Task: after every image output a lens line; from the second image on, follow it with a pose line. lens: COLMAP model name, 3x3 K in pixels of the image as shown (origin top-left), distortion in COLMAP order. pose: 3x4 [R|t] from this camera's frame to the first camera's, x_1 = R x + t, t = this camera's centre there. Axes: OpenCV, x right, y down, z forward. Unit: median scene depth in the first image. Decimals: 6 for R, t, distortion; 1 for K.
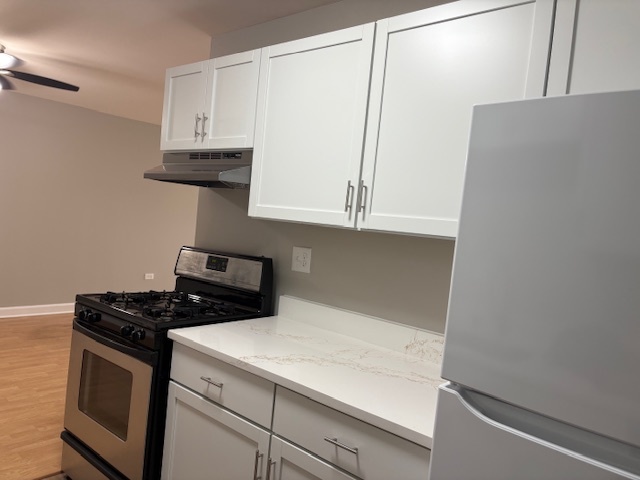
lens RADIAL K [[487.6, 0, 324.1], [0, 487.6, 241.3], [0, 0, 1]] dist [-0.006153, -0.007774]
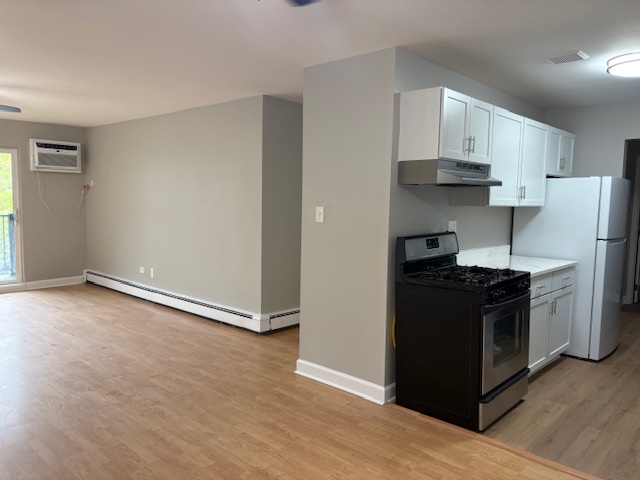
lens RADIAL K [[487.6, 0, 324.1], [0, 487.6, 241.3], [0, 0, 1]] dist [-0.006153, -0.007774]
pose [[0.061178, -0.184210, 0.980981, -1.690257], [0.026766, 0.982771, 0.182877, -0.230417], [-0.997768, 0.015069, 0.065054, 1.329342]]
